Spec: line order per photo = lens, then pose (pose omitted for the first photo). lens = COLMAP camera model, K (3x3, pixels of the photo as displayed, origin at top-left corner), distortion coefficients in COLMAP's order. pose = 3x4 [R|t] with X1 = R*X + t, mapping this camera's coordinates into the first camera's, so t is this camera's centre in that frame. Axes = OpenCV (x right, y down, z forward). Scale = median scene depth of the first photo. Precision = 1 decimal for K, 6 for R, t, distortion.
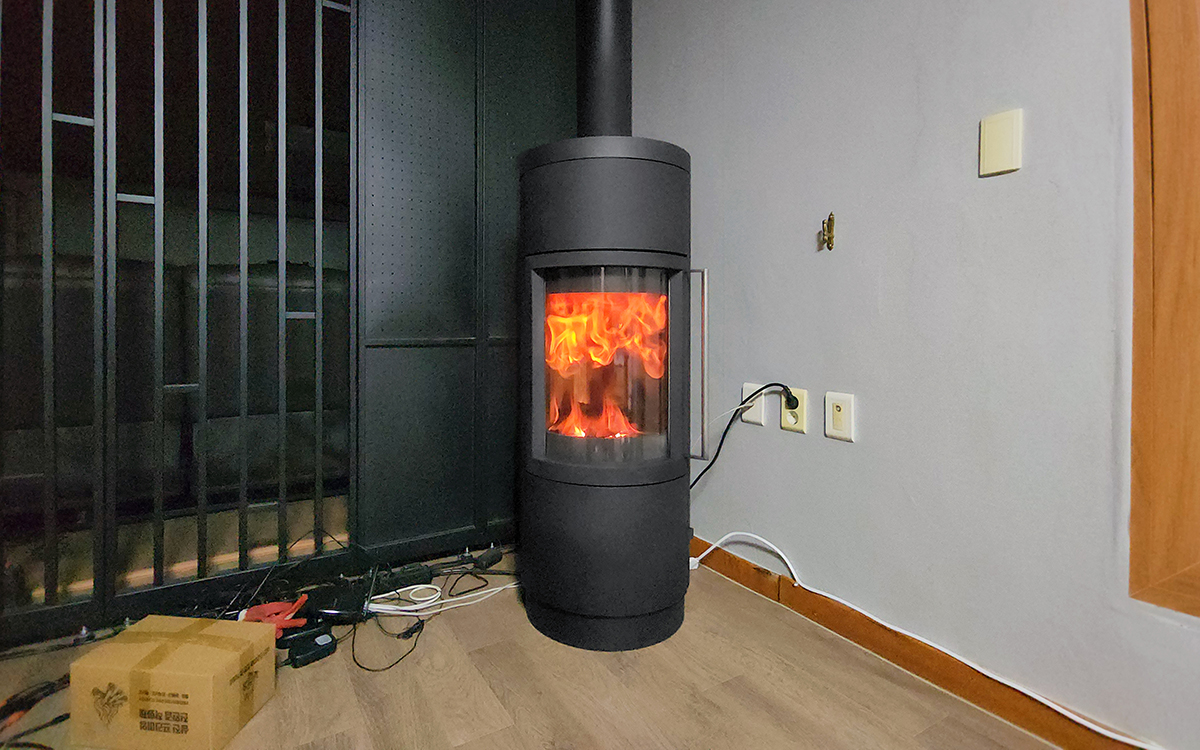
lens RADIAL K [[453.7, 0, 593.9], [0, 453.7, 323.9], [0, 0, 1]] dist [0.000542, 0.000210]
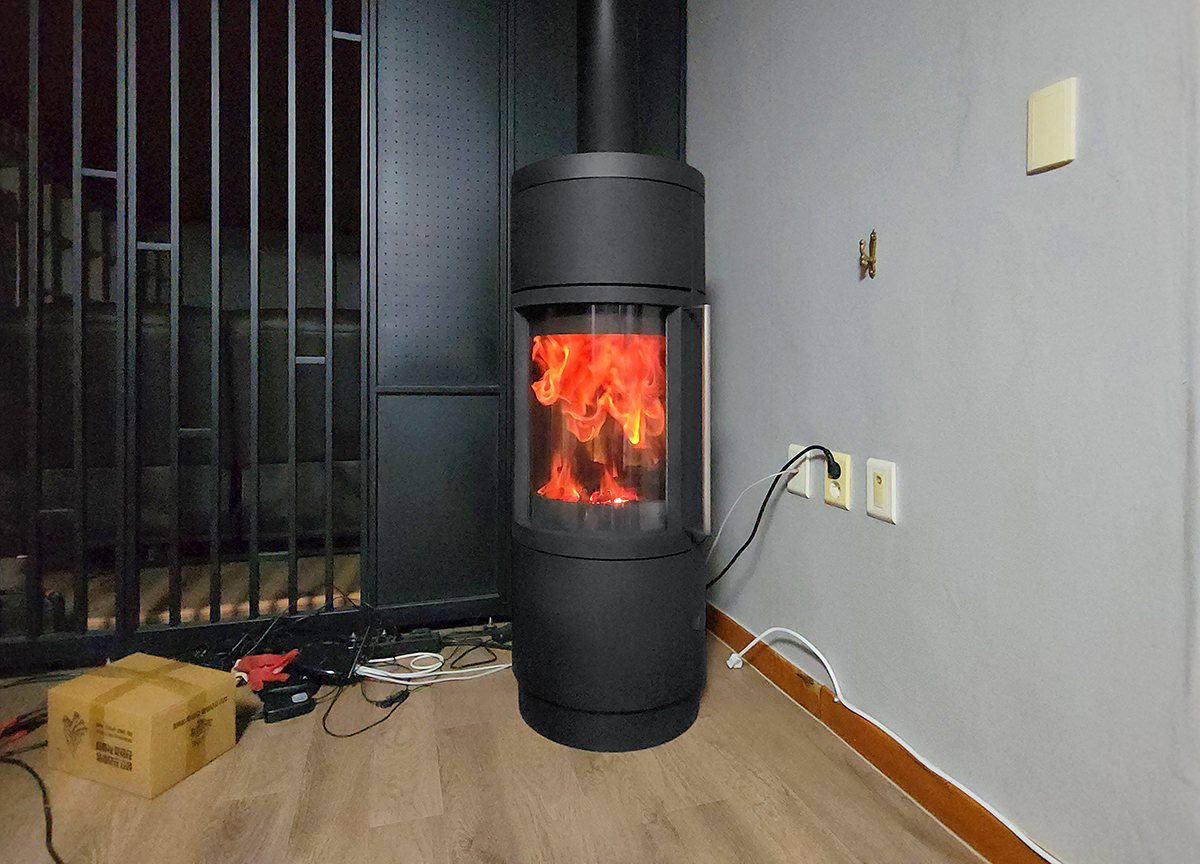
lens RADIAL K [[530.4, 0, 667.5], [0, 530.4, 370.4], [0, 0, 1]] dist [0.002106, -0.000292]
pose [[0.983134, 0.004465, -0.182834, 0.341786], [-0.004753, 0.999988, -0.001140, 0.000065], [0.182826, 0.001990, 0.983143, 0.032039]]
